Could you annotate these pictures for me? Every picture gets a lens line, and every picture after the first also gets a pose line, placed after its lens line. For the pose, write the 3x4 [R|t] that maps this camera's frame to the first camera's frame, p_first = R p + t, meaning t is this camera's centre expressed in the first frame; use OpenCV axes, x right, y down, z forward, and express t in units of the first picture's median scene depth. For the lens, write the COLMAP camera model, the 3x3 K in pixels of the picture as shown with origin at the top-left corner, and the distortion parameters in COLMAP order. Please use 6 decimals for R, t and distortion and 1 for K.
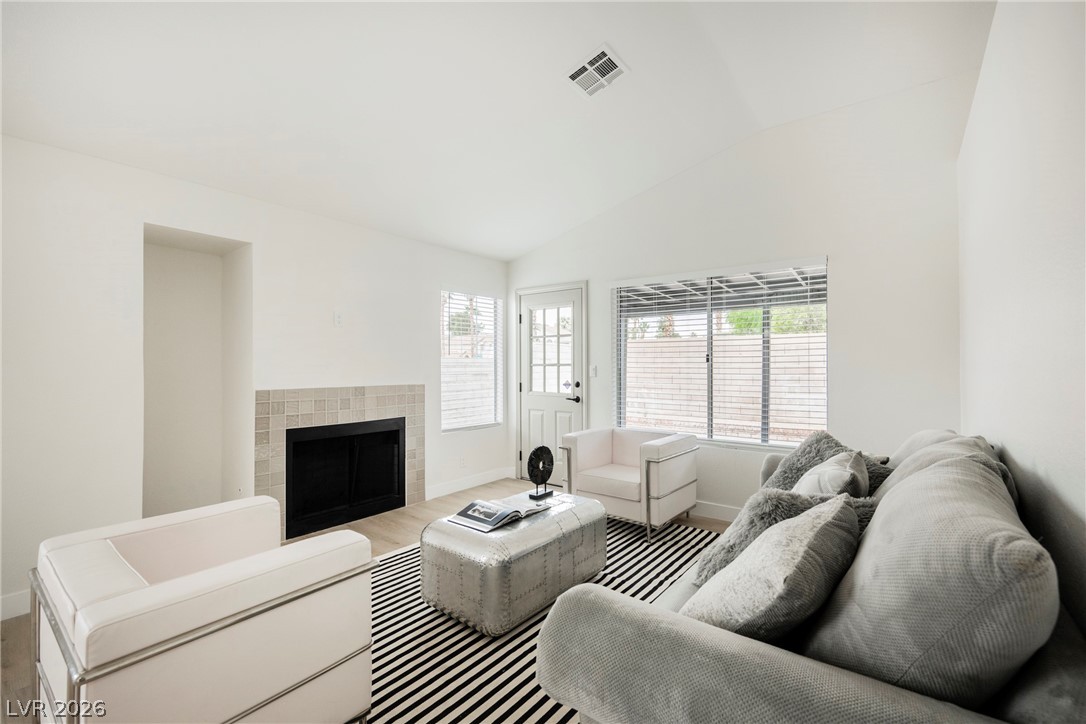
lens RADIAL K [[471.5, 0, 541.1], [0, 471.5, 359.5], [0, 0, 1]] dist [0.008495, -0.000726]
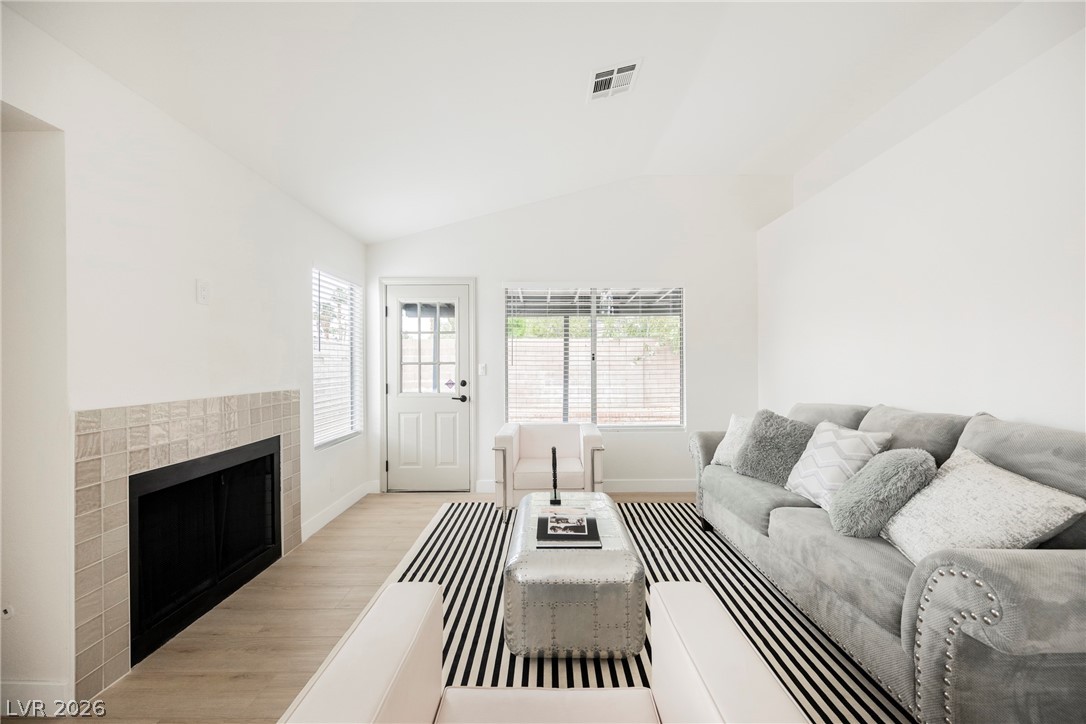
lens RADIAL K [[424.8, 0, 549.0], [0, 424.8, 363.0], [0, 0, 1]] dist [-0.001553, 0.000339]
pose [[0.784807, -0.002641, 0.619734, -0.365200], [-0.002355, 0.999971, 0.007244, 0.004575], [-0.619735, -0.007144, 0.784778, 0.225678]]
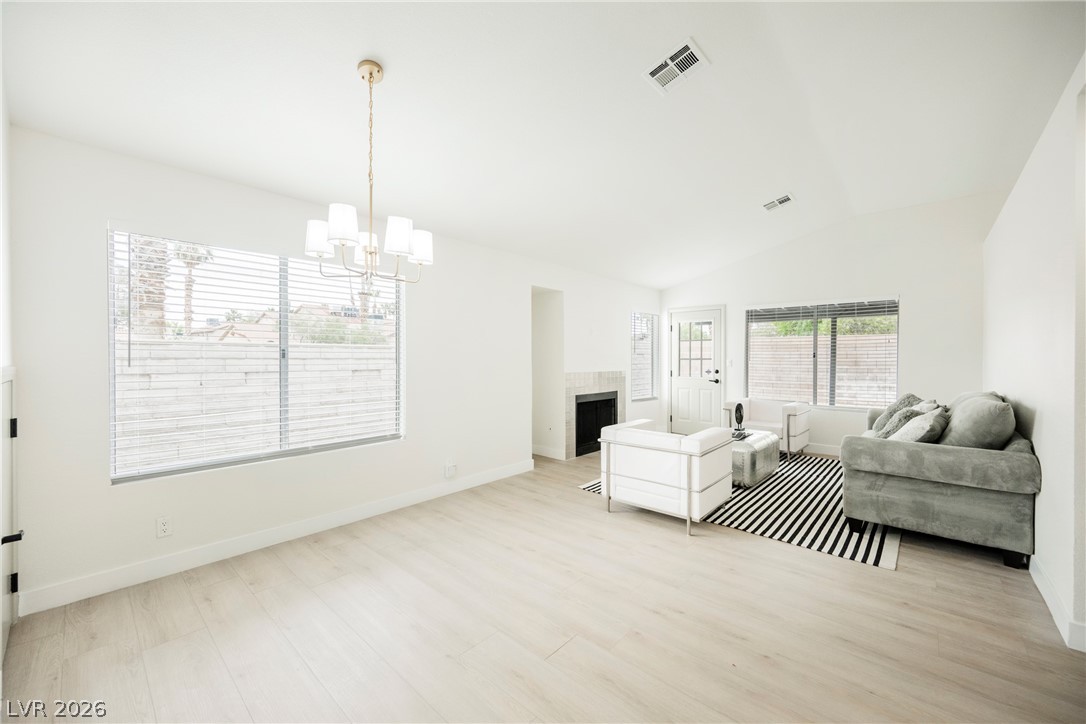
lens RADIAL K [[424.8, 0, 541.7], [0, 424.8, 360.9], [0, 0, 1]] dist [-0.001553, 0.000339]
pose [[0.997413, 0.002507, -0.071845, -0.440324], [-0.001251, 0.999846, 0.017517, -0.006847], [0.071878, -0.017382, 0.997262, -0.476417]]
